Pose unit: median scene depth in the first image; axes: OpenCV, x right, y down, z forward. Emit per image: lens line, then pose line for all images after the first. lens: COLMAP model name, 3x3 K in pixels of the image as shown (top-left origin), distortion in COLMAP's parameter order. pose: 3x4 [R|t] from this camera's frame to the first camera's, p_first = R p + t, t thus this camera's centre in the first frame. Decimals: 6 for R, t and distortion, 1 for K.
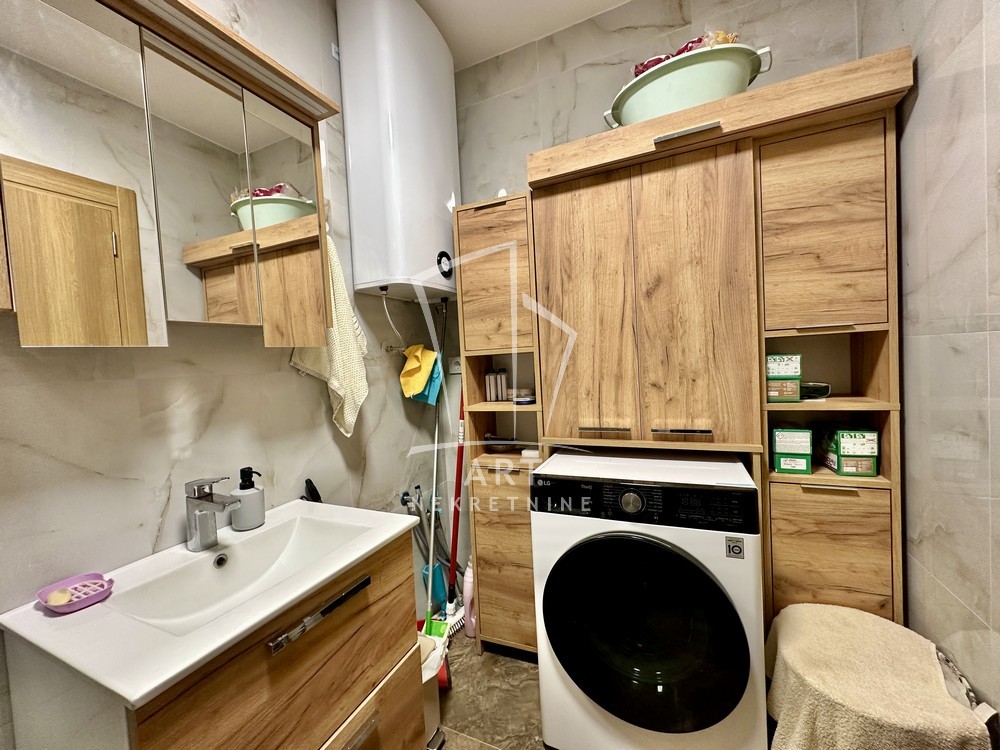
lens RADIAL K [[399.3, 0, 498.9], [0, 399.3, 374.6], [0, 0, 1]] dist [-0.000813, 0.000364]
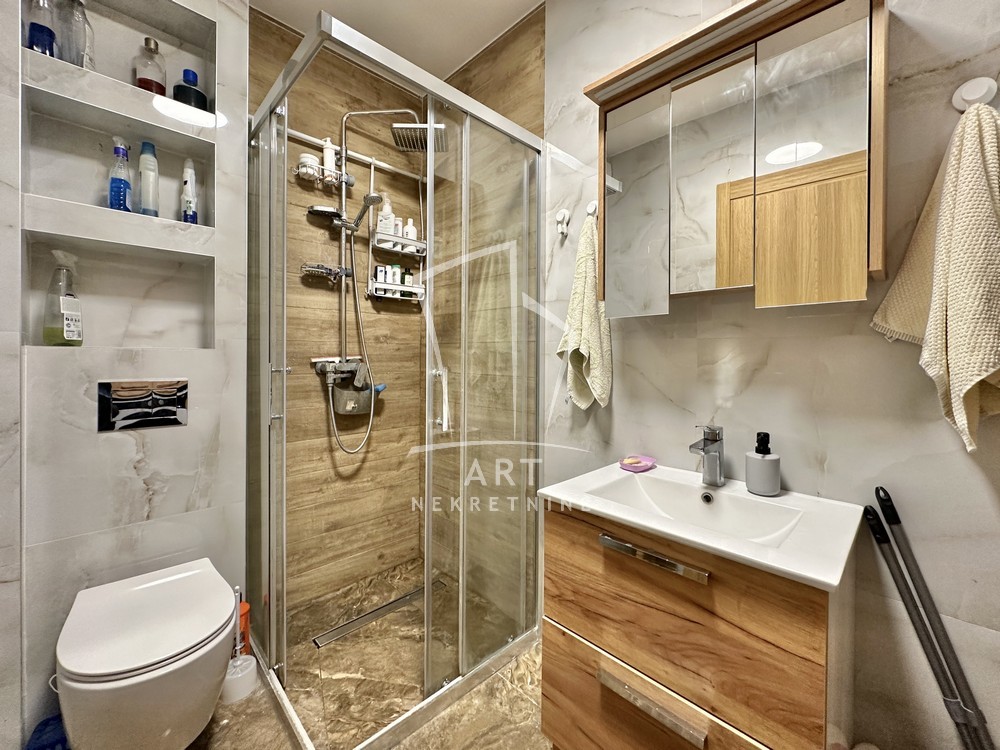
lens RADIAL K [[406.7, 0, 497.9], [0, 406.7, 361.2], [0, 0, 1]] dist [-0.000327, 0.000071]
pose [[-0.366103, 0.062032, -0.928505, 0.563641], [-0.026224, 0.996692, 0.076927, 0.000567], [0.930205, 0.052512, -0.363265, 0.815254]]
